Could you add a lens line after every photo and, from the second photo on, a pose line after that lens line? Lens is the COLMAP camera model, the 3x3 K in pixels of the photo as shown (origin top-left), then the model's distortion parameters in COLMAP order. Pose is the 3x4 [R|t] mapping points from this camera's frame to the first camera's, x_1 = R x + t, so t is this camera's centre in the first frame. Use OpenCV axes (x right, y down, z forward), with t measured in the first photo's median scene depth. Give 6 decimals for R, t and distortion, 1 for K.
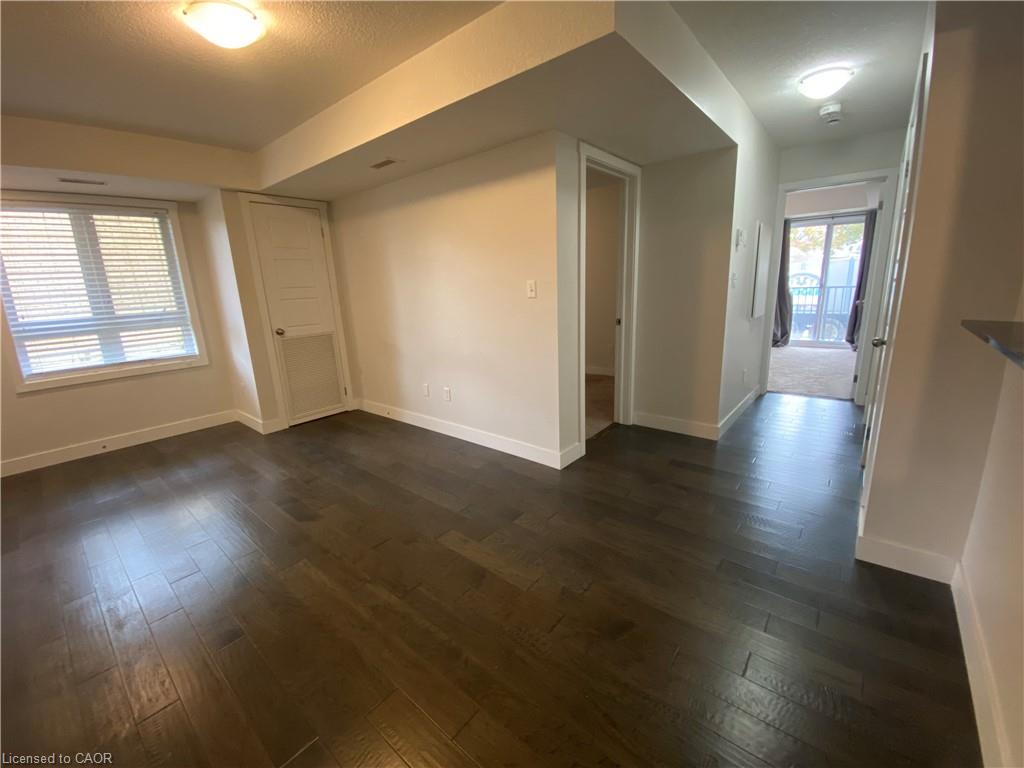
lens RADIAL K [[417.7, 0, 511.6], [0, 417.7, 380.7], [0, 0, 1]] dist [0.053670, -0.034712]
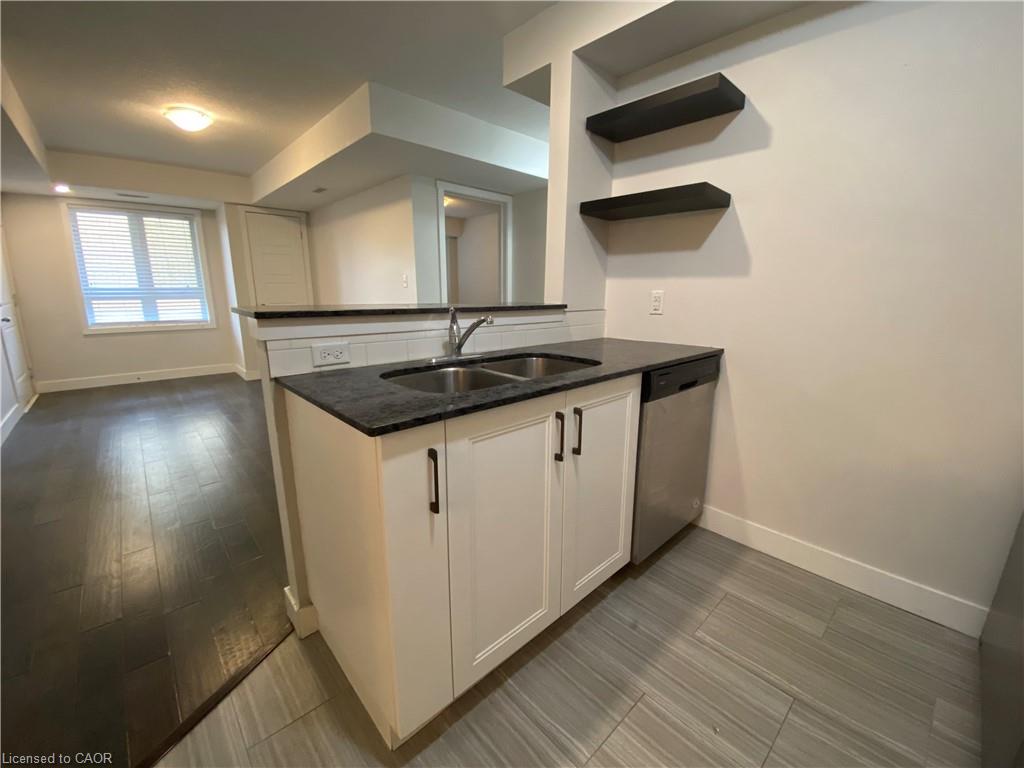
lens RADIAL K [[417.7, 0, 511.6], [0, 417.7, 380.7], [0, 0, 1]] dist [0.053670, -0.034712]
pose [[0.990202, 0.075428, -0.117514, 0.456214], [-0.076630, 0.997043, -0.005730, 0.075448], [0.116735, 0.014679, 0.993055, -0.279616]]
